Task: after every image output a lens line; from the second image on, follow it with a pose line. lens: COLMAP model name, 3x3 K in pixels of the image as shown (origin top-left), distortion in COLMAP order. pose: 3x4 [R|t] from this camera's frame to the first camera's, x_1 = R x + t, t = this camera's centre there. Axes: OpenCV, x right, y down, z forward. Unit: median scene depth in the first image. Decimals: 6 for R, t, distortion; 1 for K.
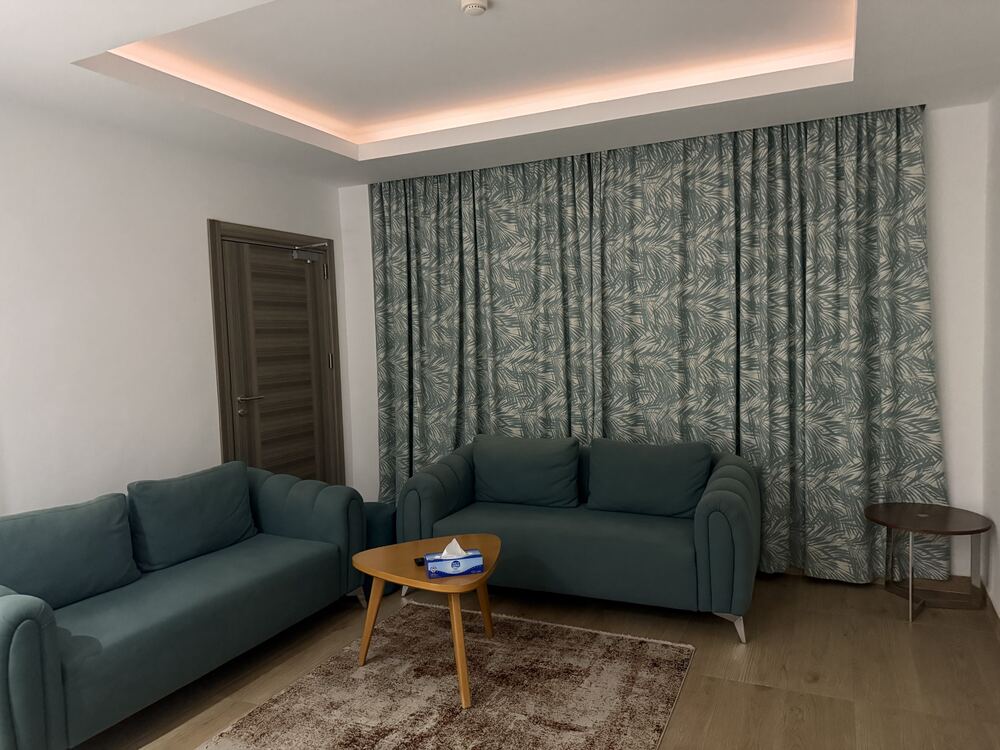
lens RADIAL K [[703.4, 0, 493.8], [0, 703.4, 380.5], [0, 0, 1]] dist [0.138291, -0.227702]
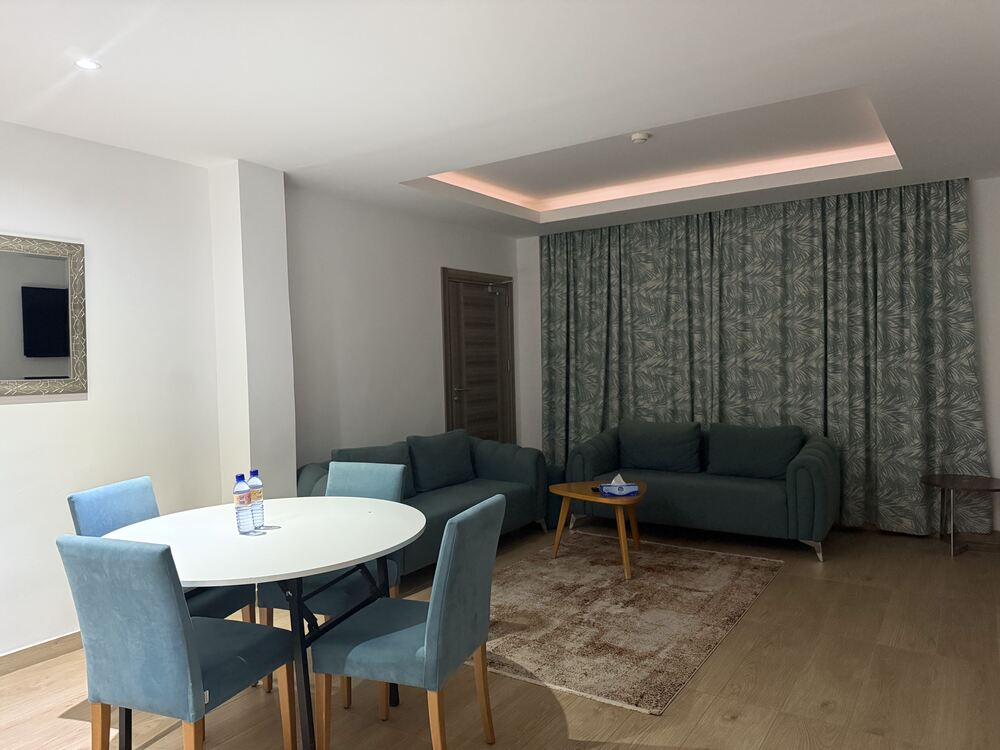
lens RADIAL K [[703.4, 0, 493.8], [0, 703.4, 380.5], [0, 0, 1]] dist [0.138291, -0.227702]
pose [[0.988290, 0.013073, -0.152028, -0.066764], [-0.017006, 0.999553, -0.024595, 0.042837], [0.151638, 0.026892, 0.988070, -0.418597]]
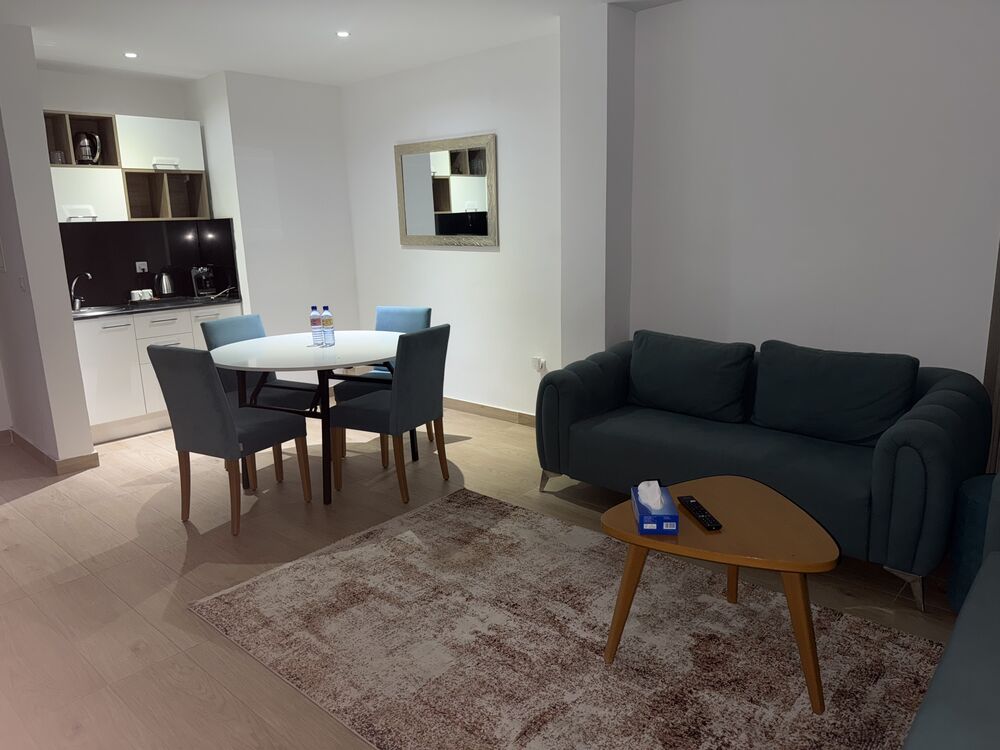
lens RADIAL K [[711.7, 0, 500.0], [0, 711.7, 375.0], [0, 0, 1]] dist [0.162471, -0.278629]
pose [[-0.304915, 0.236998, -0.922420, 0.484569], [-0.024741, 0.966244, 0.256436, -0.054941], [0.952058, 0.101013, -0.288759, 0.751758]]
